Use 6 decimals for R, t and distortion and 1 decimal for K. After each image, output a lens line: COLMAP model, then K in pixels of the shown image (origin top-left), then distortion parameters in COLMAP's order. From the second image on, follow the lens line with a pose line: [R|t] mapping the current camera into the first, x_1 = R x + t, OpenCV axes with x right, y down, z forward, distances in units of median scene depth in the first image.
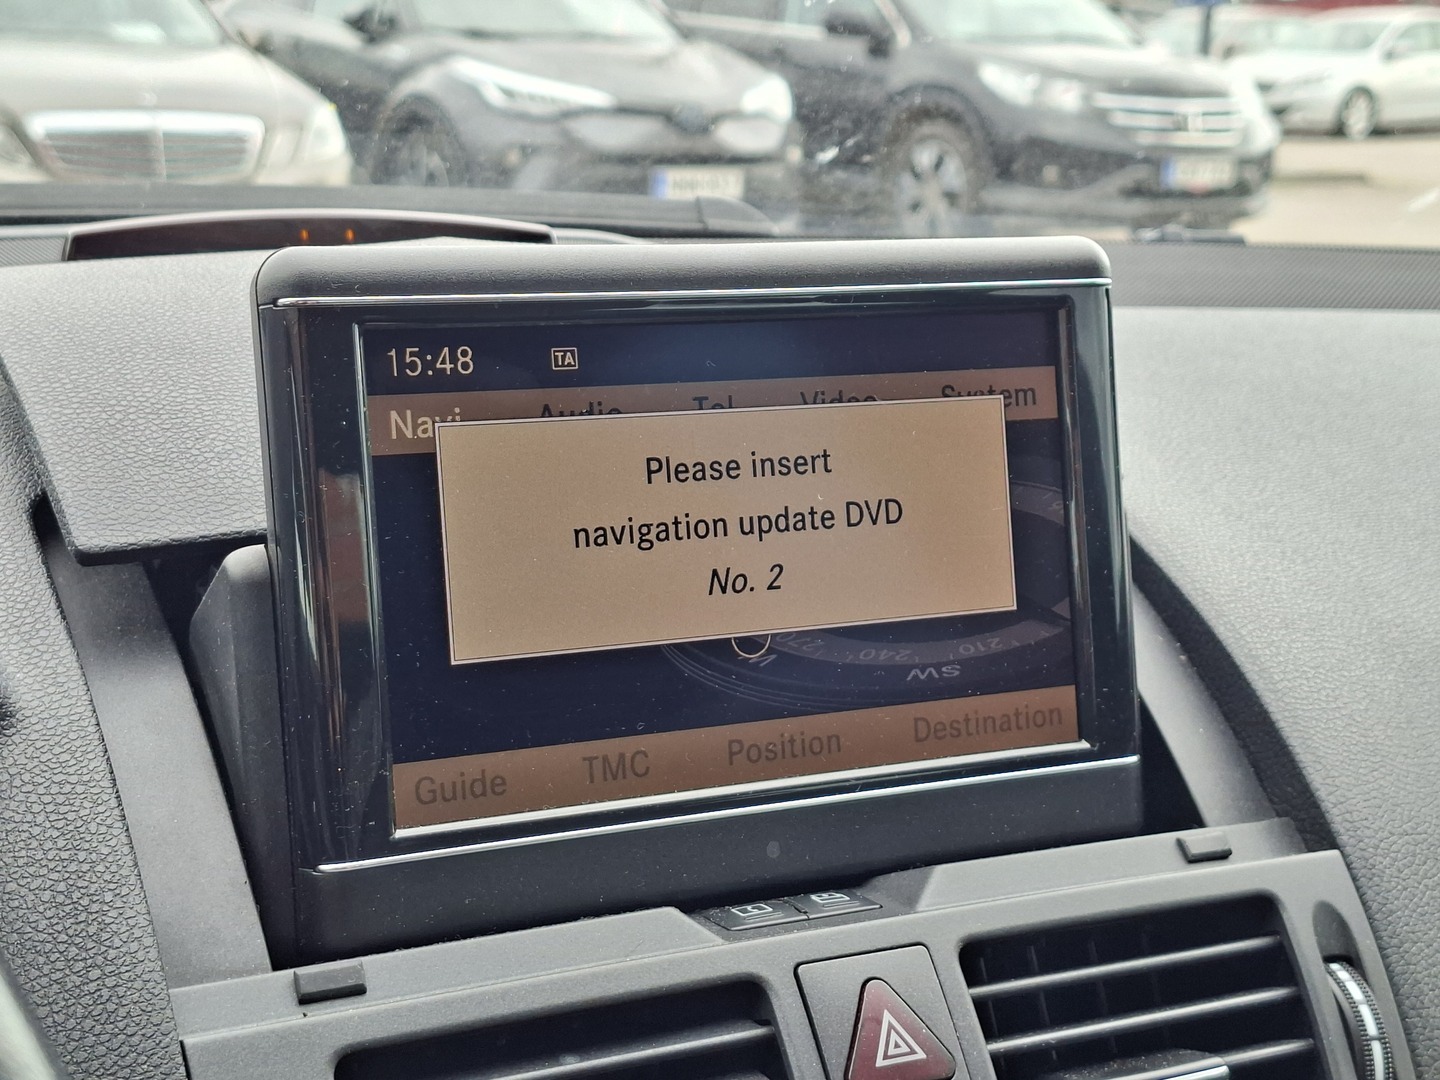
lens RADIAL K [[2413.1, 0, 720.0], [0, 2413.1, 540.0], [0, 0, 1]] dist [0.114961, -0.130223]
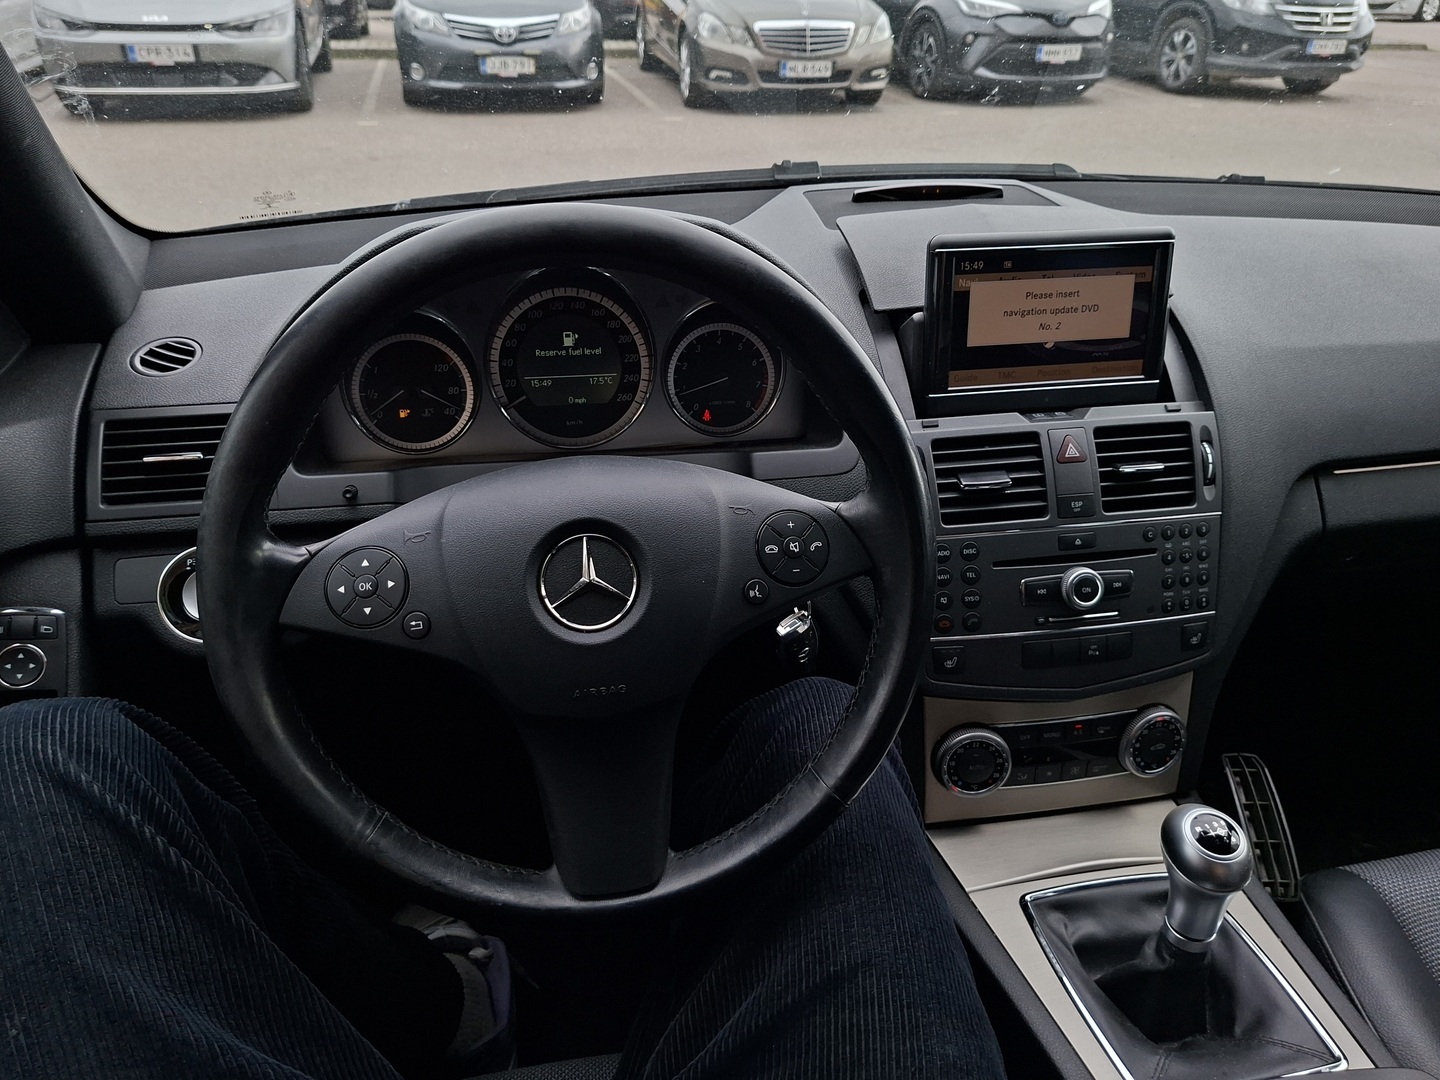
lens RADIAL K [[985.5, 0, 720.0], [0, 985.5, 540.0], [0, 0, 1]] dist [0.048780, -0.005547]
pose [[0.954140, 0.128453, -0.270401, -0.017593], [-0.040928, 0.950754, 0.307232, -0.116381], [0.296550, -0.282075, 0.912410, -0.620160]]
